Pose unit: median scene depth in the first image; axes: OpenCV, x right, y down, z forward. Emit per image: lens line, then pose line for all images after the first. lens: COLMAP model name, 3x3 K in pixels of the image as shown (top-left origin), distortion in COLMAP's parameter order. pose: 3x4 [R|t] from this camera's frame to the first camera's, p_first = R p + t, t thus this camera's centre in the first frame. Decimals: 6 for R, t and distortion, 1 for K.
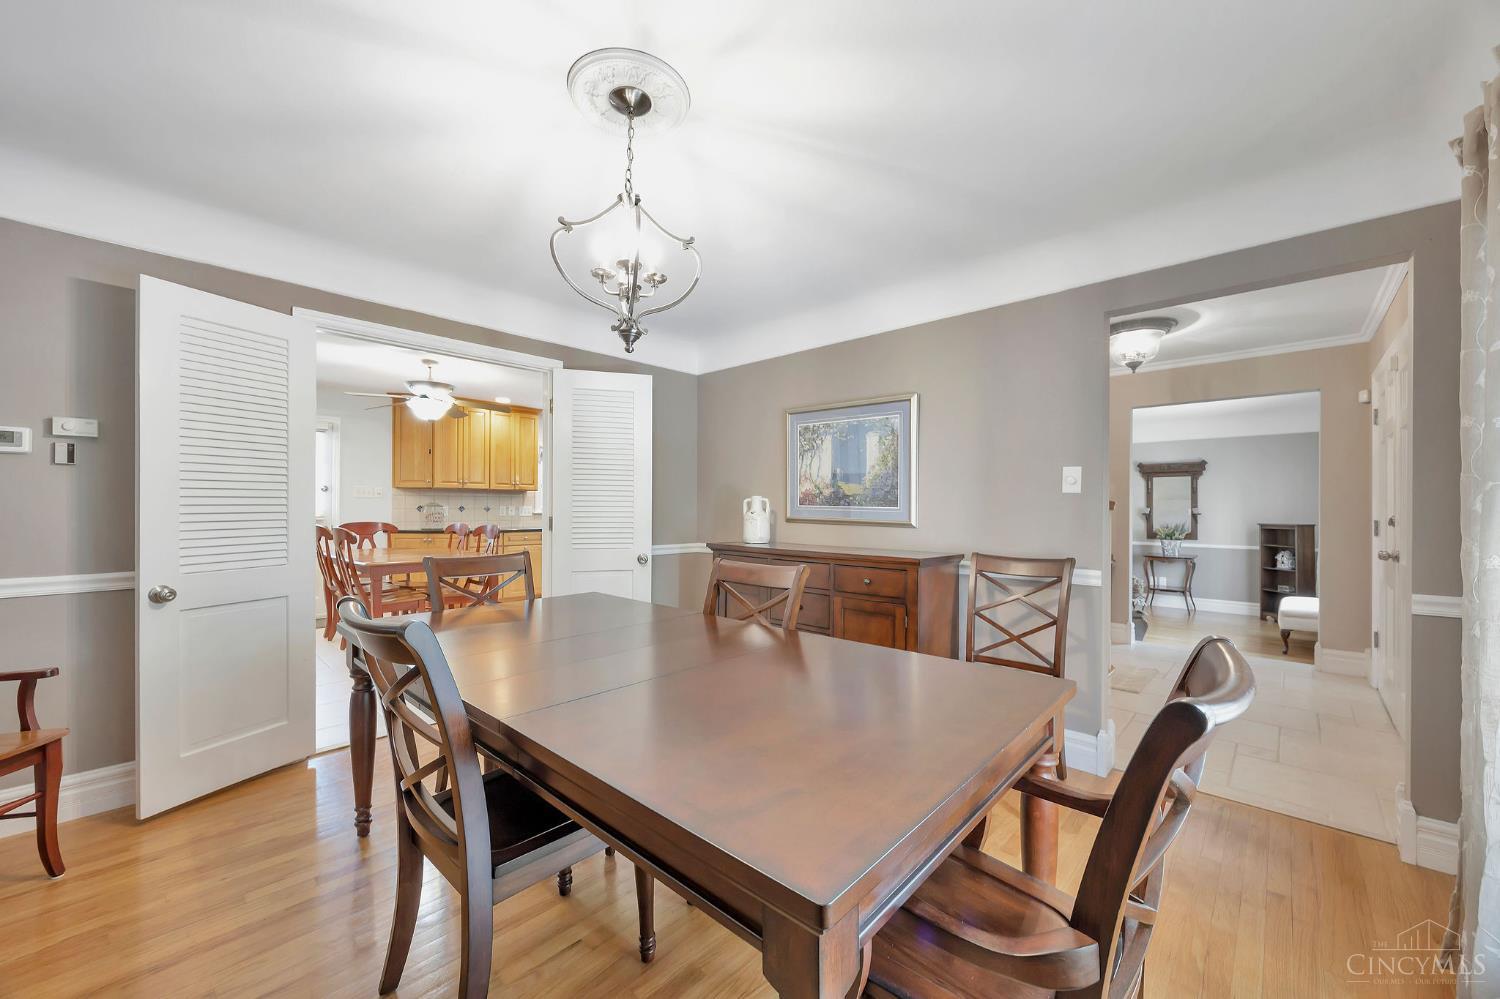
lens RADIAL K [[586.3, 0, 741.2], [0, 586.3, 499.1], [0, 0, 1]] dist [-0.000692, 0.000064]
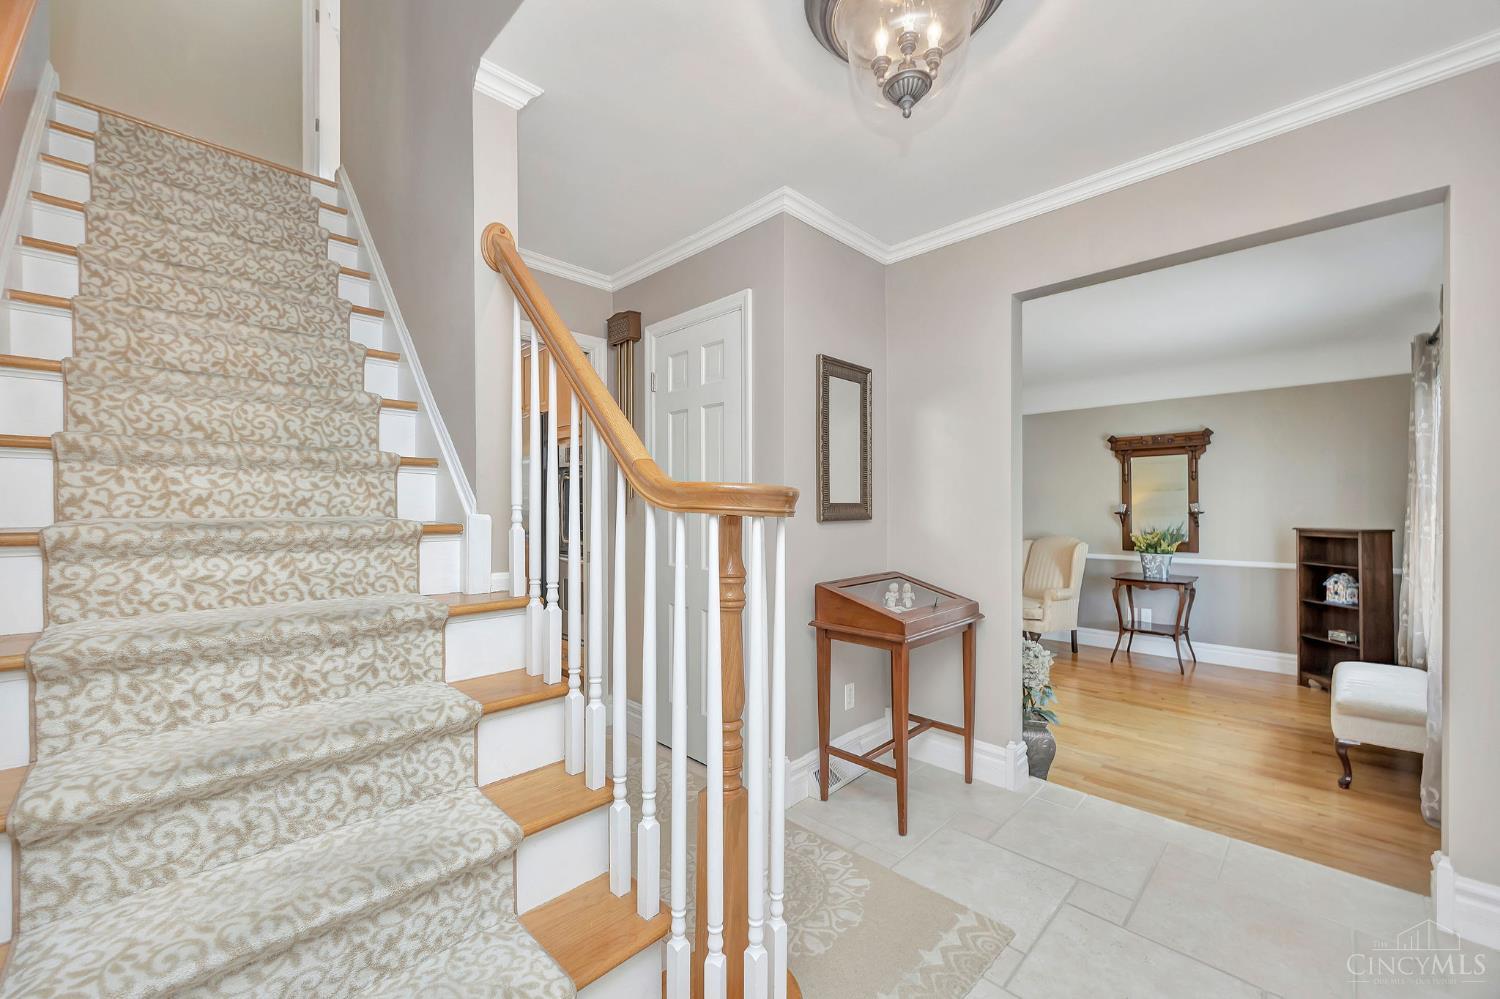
lens RADIAL K [[586.3, 0, 749.0], [0, 586.3, 505.7], [0, 0, 1]] dist [-0.000692, 0.000064]
pose [[0.999140, -0.015122, -0.038617, 0.314551], [0.015697, 0.999770, 0.014627, 0.001011], [0.038387, -0.015221, 0.999147, 0.342657]]
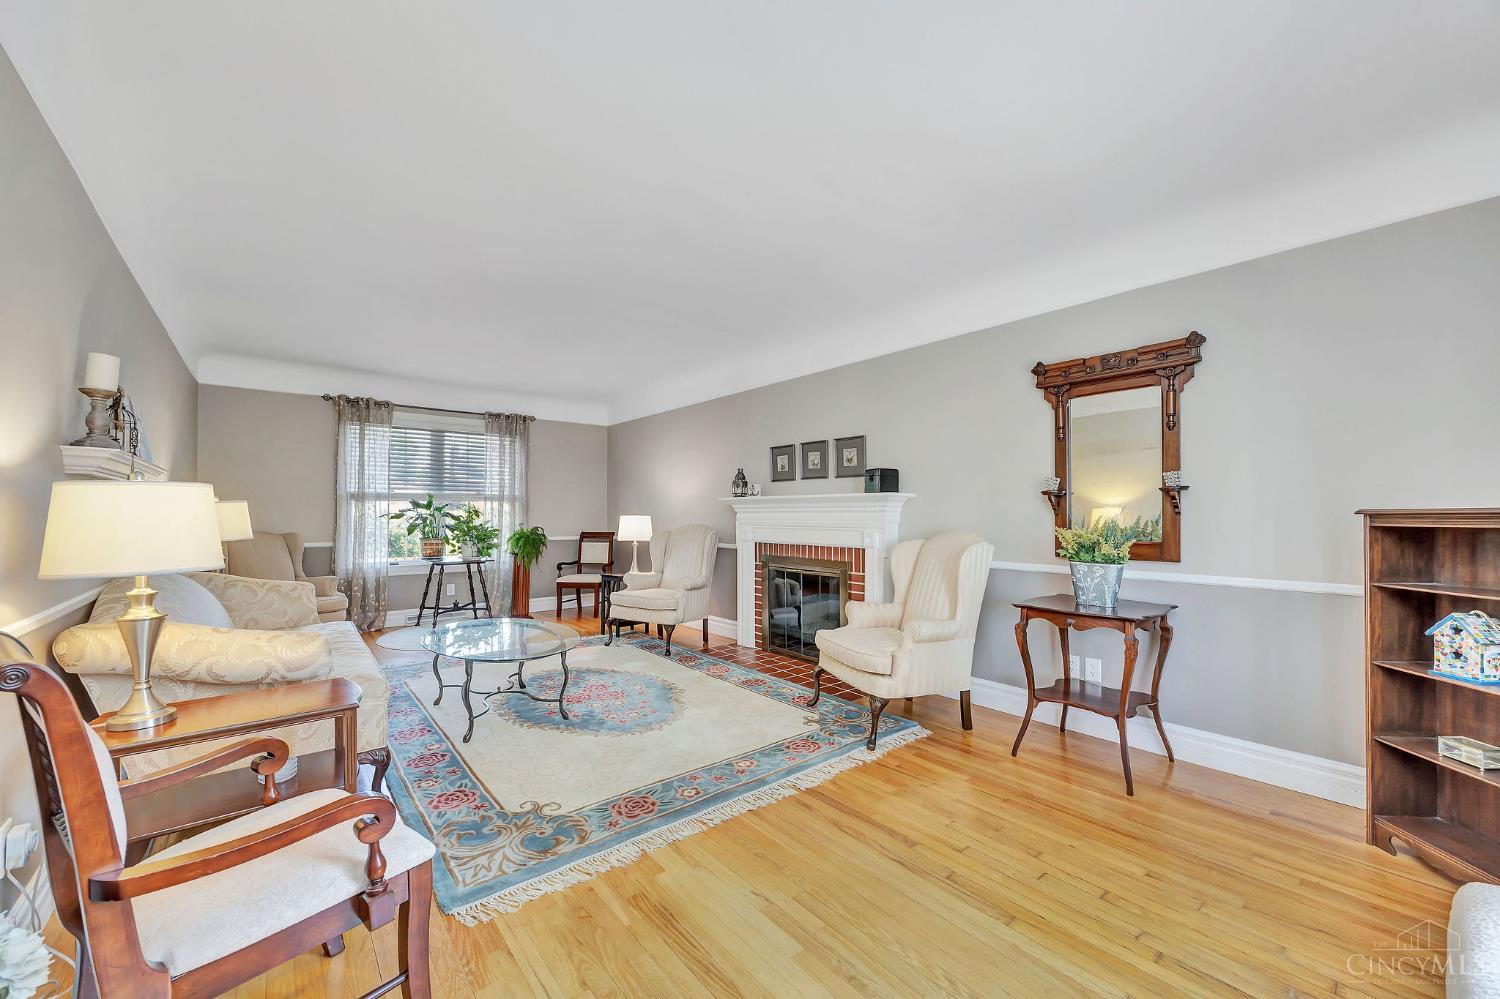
lens RADIAL K [[586.3, 0, 755.7], [0, 586.3, 510.9], [0, 0, 1]] dist [-0.000692, 0.000064]
pose [[0.992805, -0.004651, -0.119651, 0.576076], [0.005450, 0.999965, 0.006359, 0.035951], [0.119617, -0.006965, 0.992796, 0.628804]]
